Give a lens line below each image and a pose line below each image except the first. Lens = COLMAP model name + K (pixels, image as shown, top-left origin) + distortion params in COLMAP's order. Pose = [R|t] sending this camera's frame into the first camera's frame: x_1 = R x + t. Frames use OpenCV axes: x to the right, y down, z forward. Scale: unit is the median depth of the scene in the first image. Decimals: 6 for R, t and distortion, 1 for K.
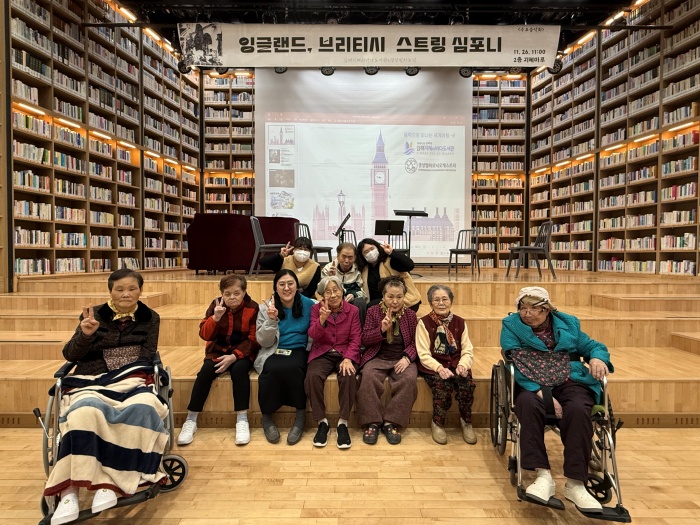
lens RADIAL K [[346.7, 0, 346.8], [0, 346.7, 263.4], [0, 0, 1]] dist [0.000279, -0.000658]
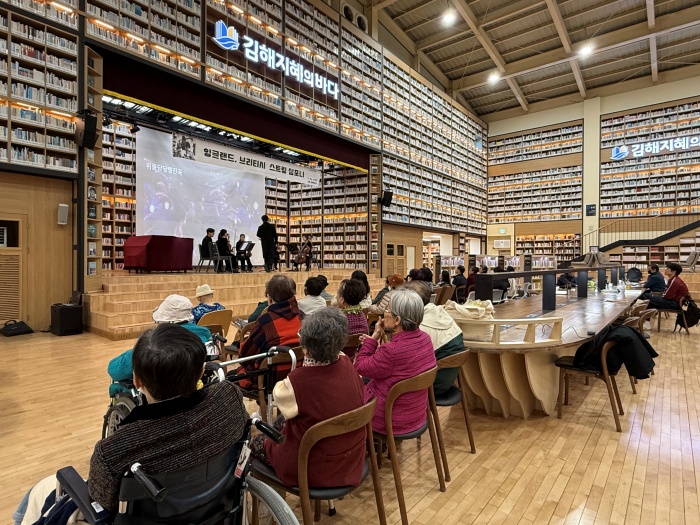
lens RADIAL K [[388.8, 0, 346.8], [0, 388.8, 260.1], [0, 0, 1]] dist [-0.000631, 0.008765]
pose [[0.647493, 0.000996, 0.762070, -1.156342], [0.012921, 0.999841, -0.012285, 0.004097], [-0.761962, 0.017801, 0.647378, -0.791855]]
